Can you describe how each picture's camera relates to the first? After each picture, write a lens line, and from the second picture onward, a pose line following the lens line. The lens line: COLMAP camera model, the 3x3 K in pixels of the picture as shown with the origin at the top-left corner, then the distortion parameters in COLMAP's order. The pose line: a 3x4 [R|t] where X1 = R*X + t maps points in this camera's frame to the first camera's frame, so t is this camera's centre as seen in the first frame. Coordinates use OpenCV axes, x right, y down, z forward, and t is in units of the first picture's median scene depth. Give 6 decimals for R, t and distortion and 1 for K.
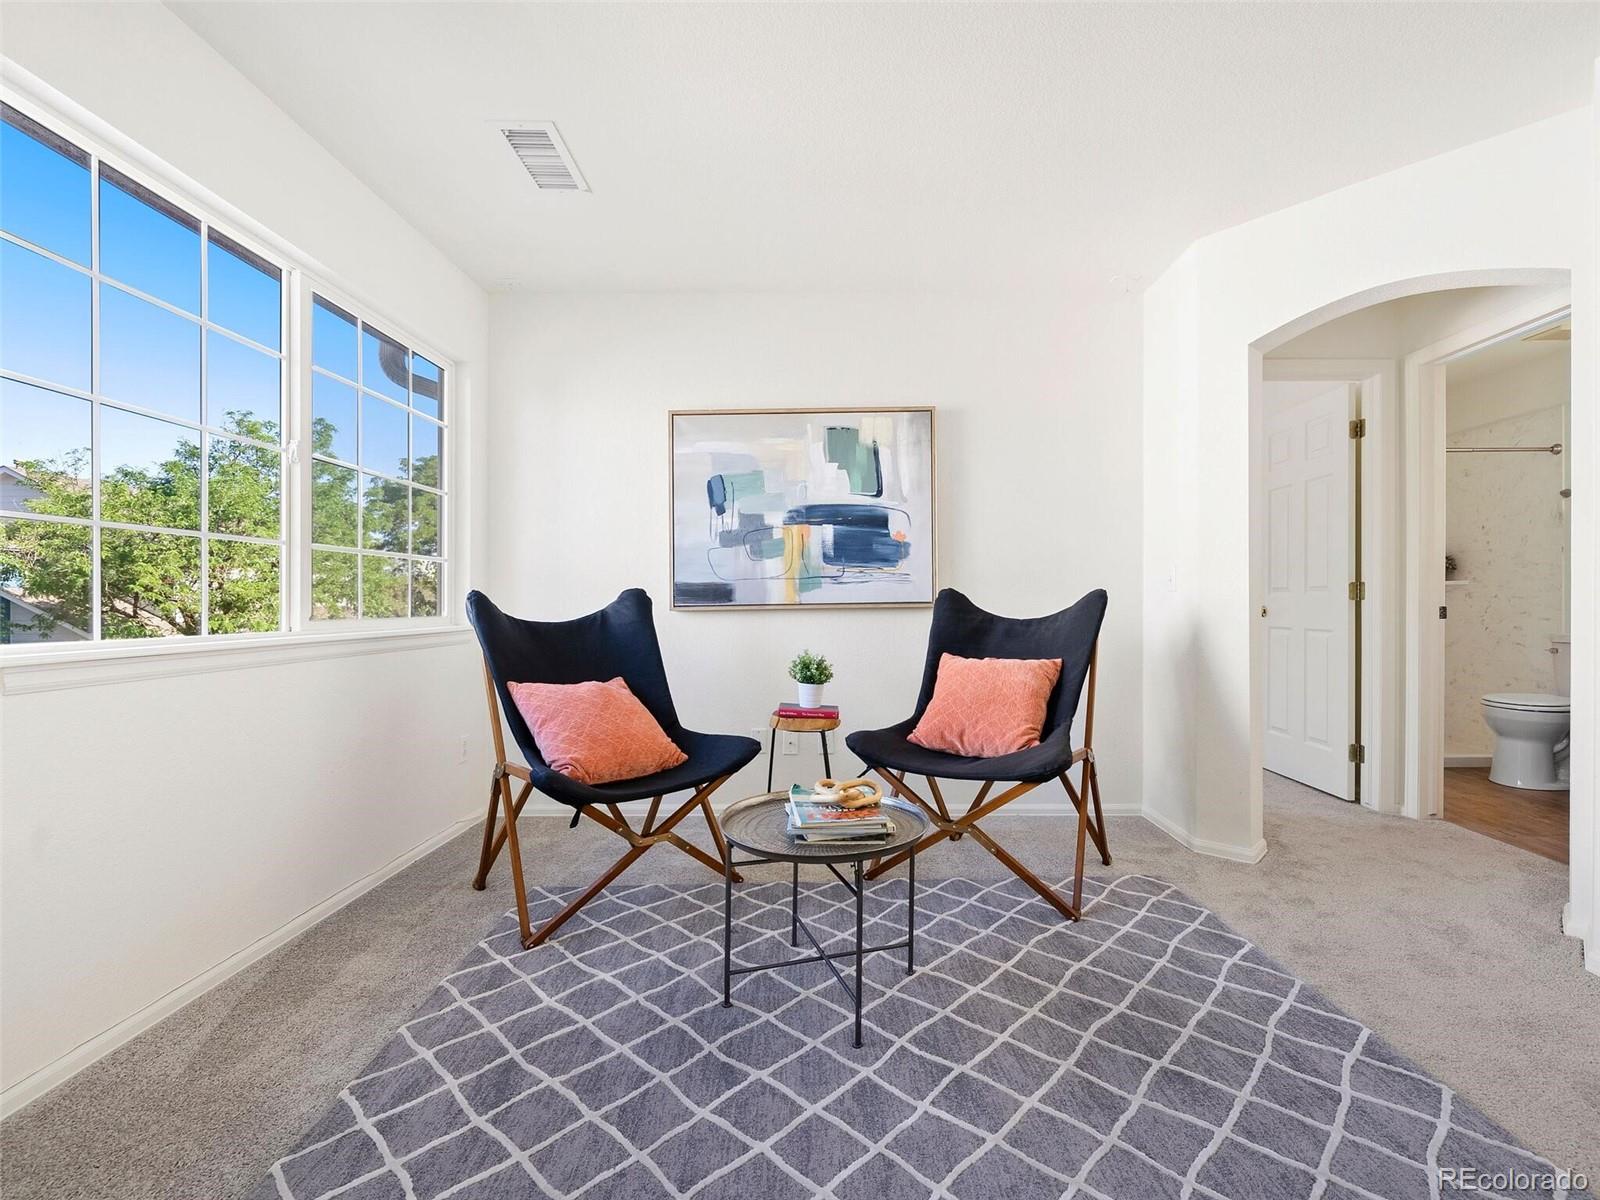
lens RADIAL K [[686.4, 0, 807.9], [0, 686.4, 596.4], [0, 0, 1]] dist [-0.003593, -0.001096]
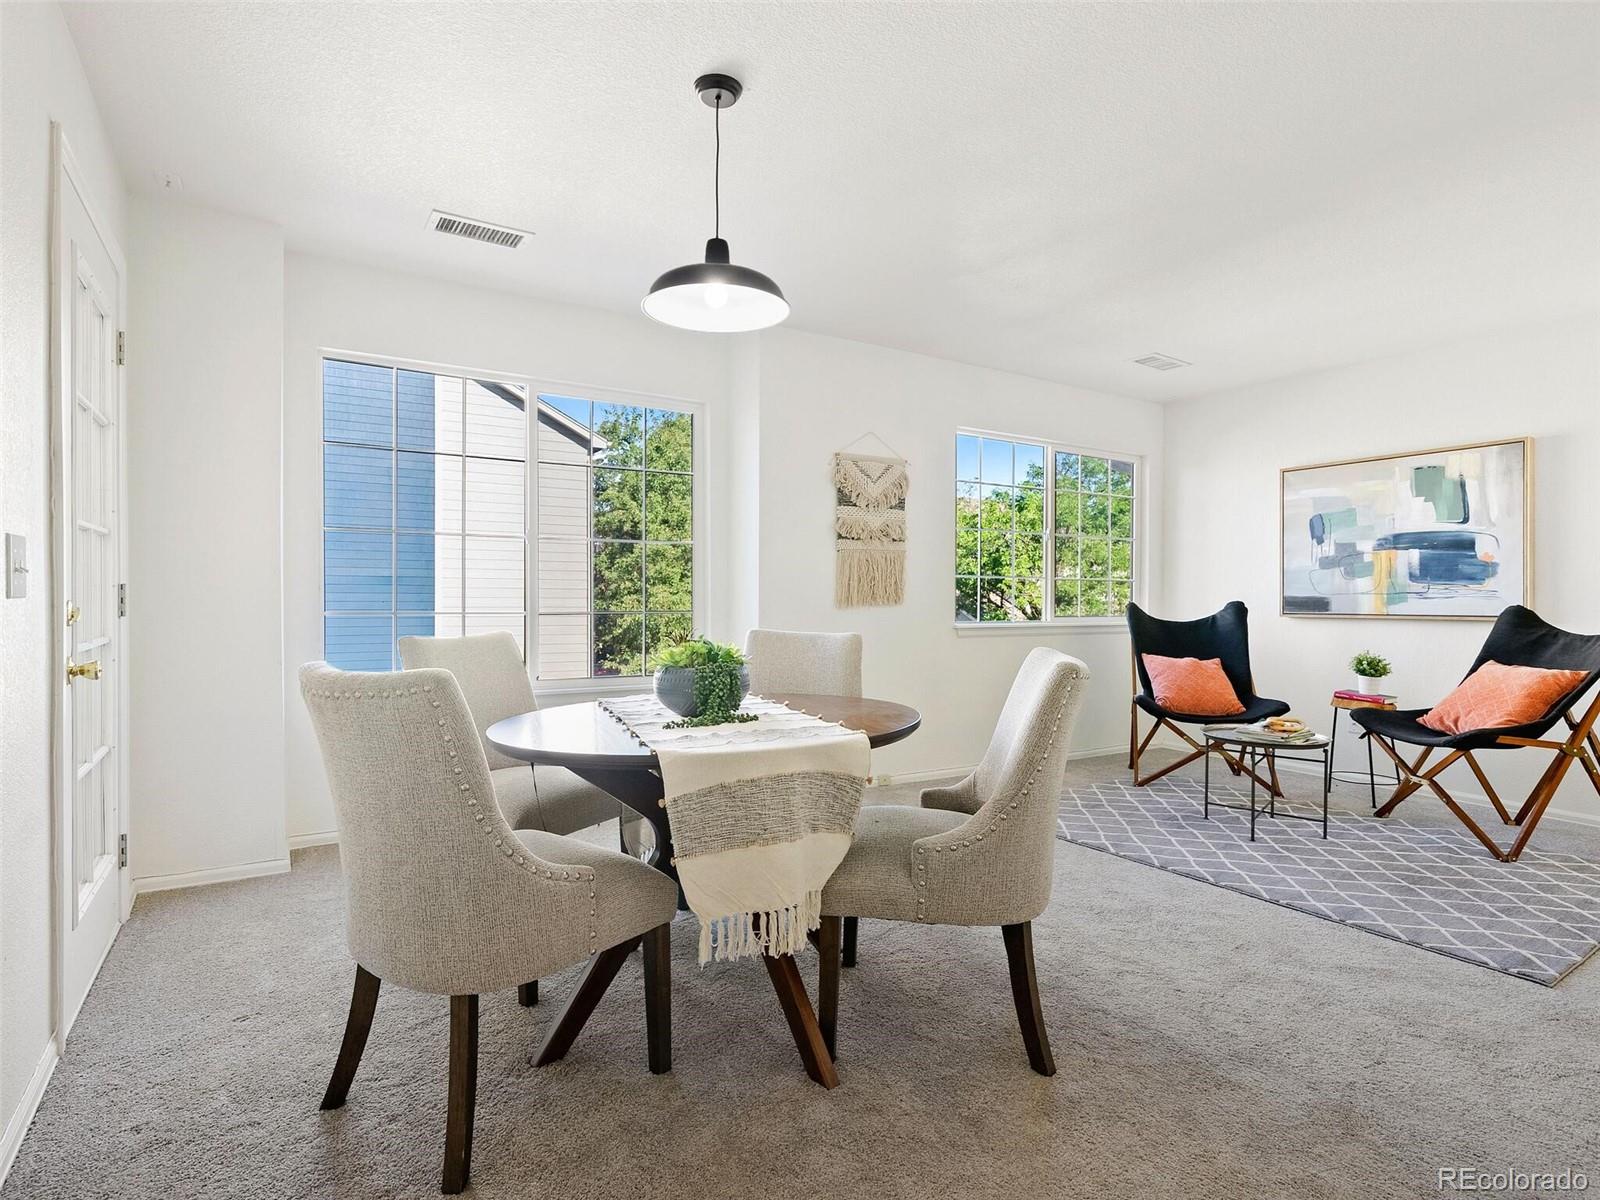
lens RADIAL K [[878.8, 0, 803.2], [0, 878.8, 593.7], [0, 0, 1]] dist [-0.007507, -0.000453]
pose [[0.536180, 0.011439, -0.844026, 0.749855], [-0.005375, 0.999934, 0.010137, -0.036631], [0.844087, -0.000899, 0.536206, -0.720397]]
